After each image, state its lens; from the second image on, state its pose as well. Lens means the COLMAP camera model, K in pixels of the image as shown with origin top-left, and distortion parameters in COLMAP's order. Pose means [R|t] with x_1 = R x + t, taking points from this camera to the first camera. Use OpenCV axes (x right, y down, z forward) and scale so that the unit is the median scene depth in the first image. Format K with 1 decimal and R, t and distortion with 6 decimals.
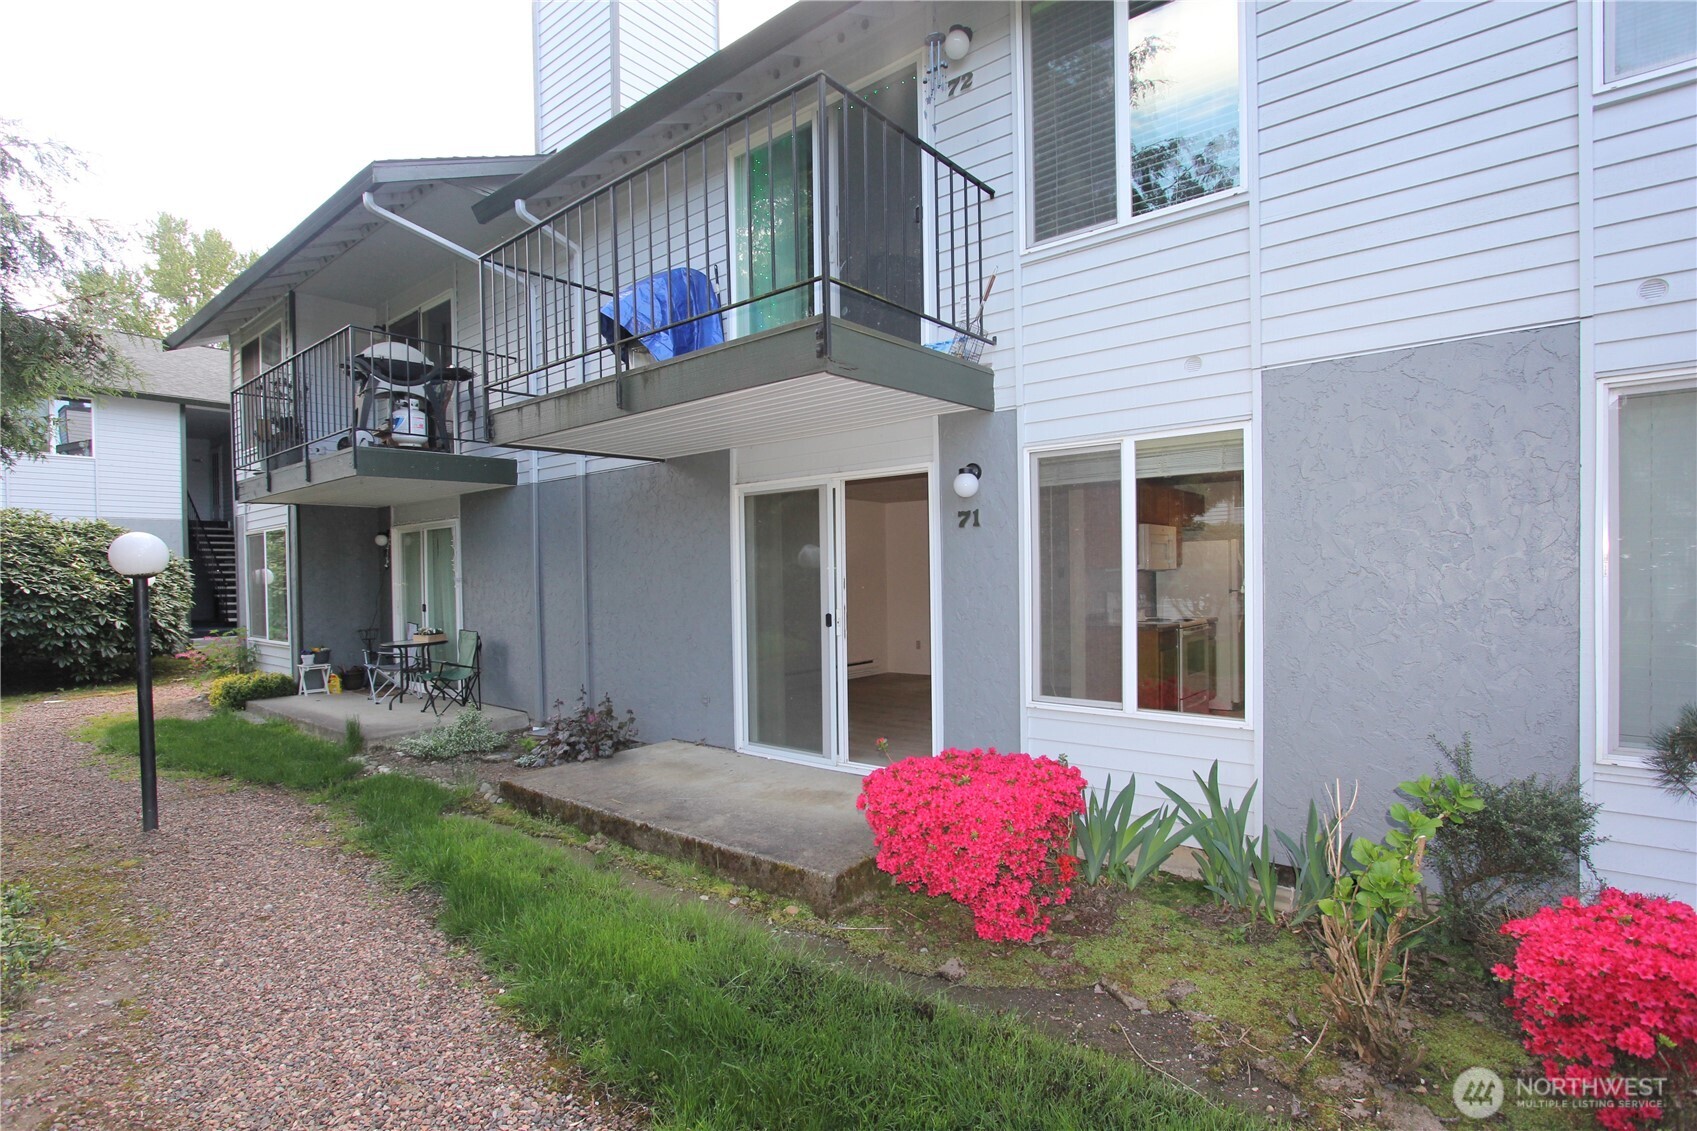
lens RADIAL K [[802.3, 0, 832.3], [0, 802.3, 574.2], [0, 0, 1]] dist [-0.013922, 0.001950]
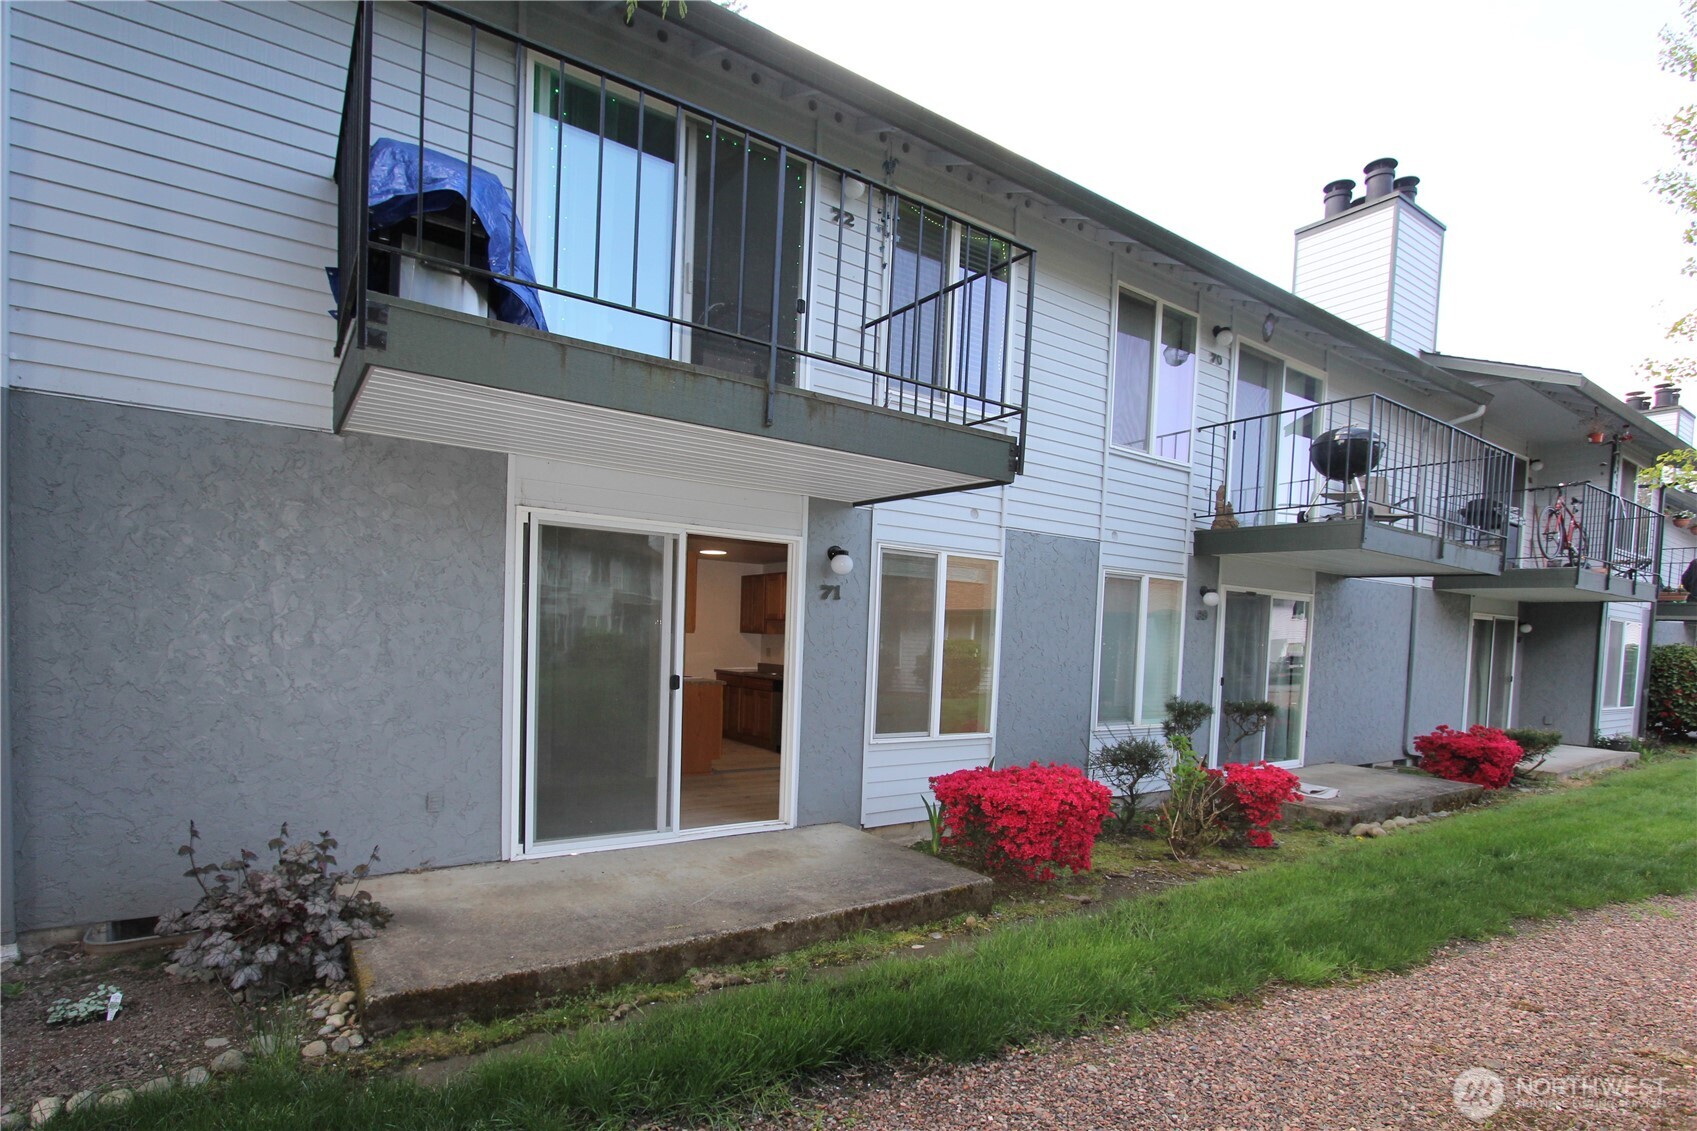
lens RADIAL K [[802.3, 0, 799.7], [0, 802.3, 660.5], [0, 0, 1]] dist [-0.013922, 0.001950]
pose [[0.316467, -0.003795, 0.948596, -1.030535], [-0.037638, 0.999154, 0.016554, 0.014832], [-0.947857, -0.040942, 0.316056, 0.710553]]
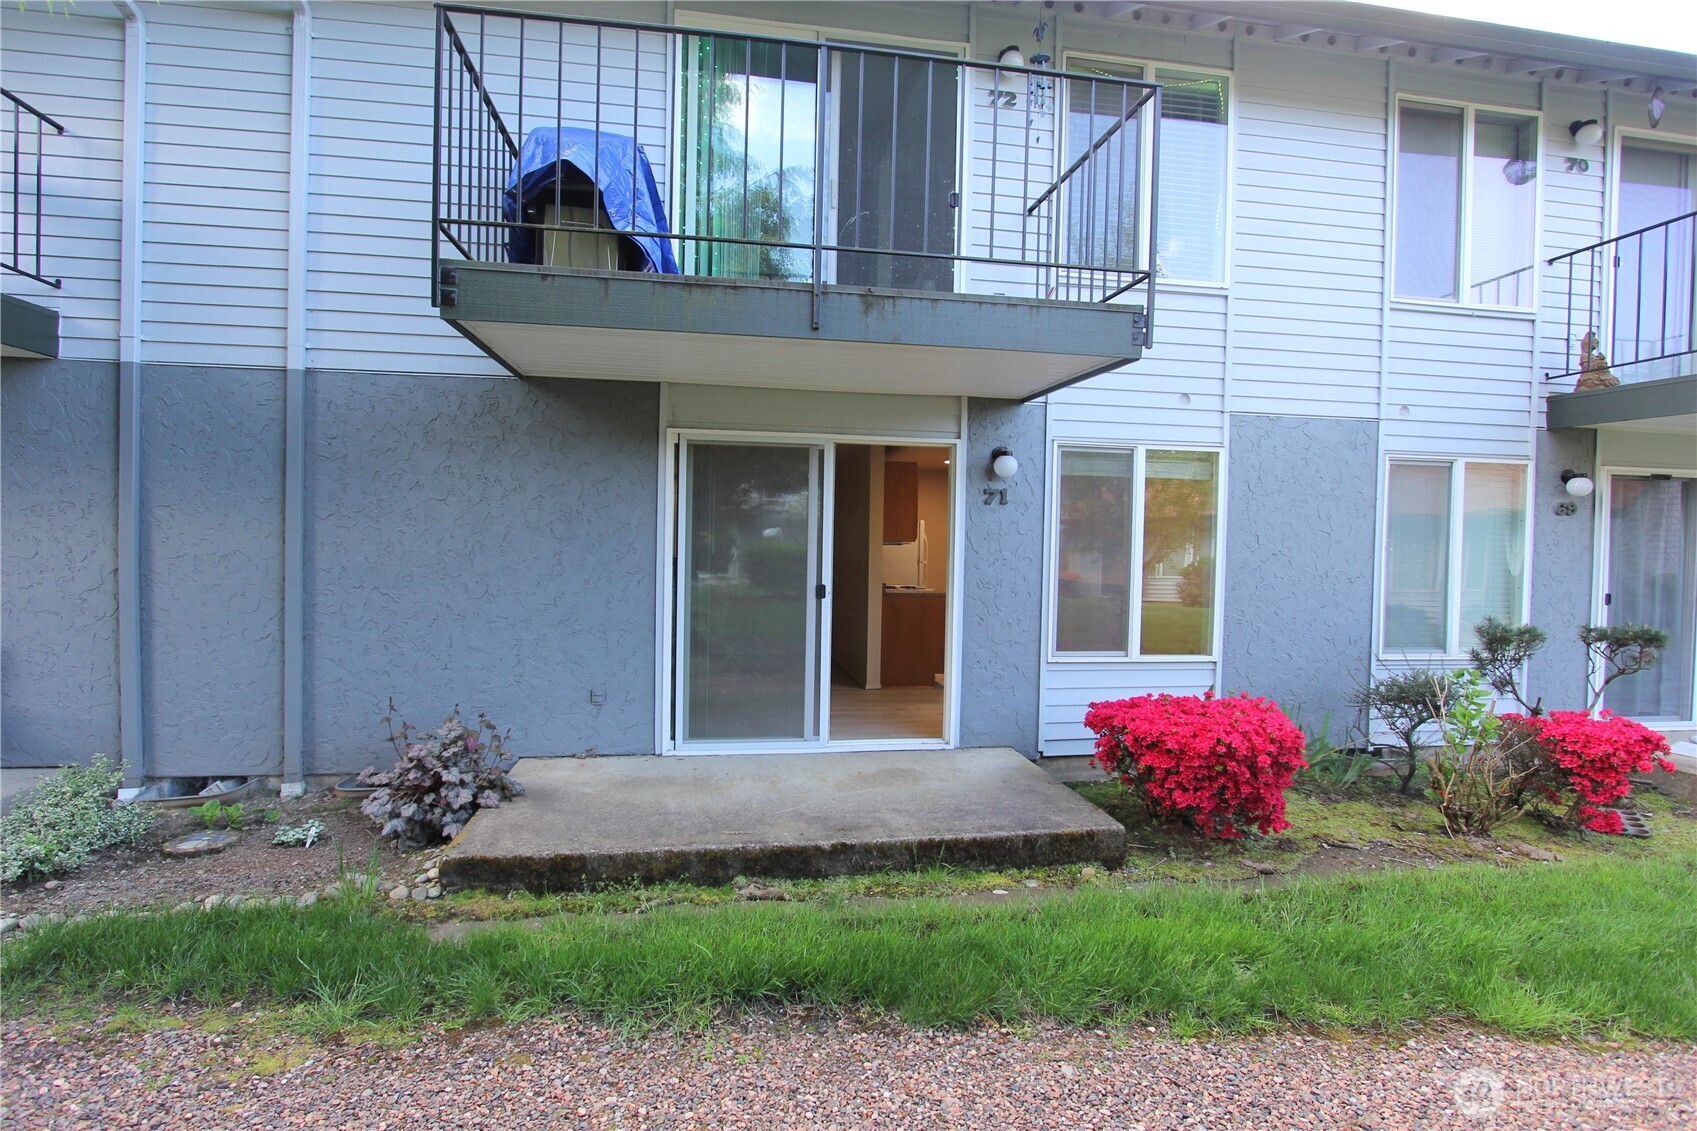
lens RADIAL K [[802.3, 0, 838.6], [0, 802.3, 548.7], [0, 0, 1]] dist [-0.013922, 0.001950]
pose [[0.670966, 0.021598, 0.741173, -0.838074], [-0.027435, 0.999614, -0.004293, 0.013968], [-0.740980, -0.017453, 0.671300, 0.448793]]
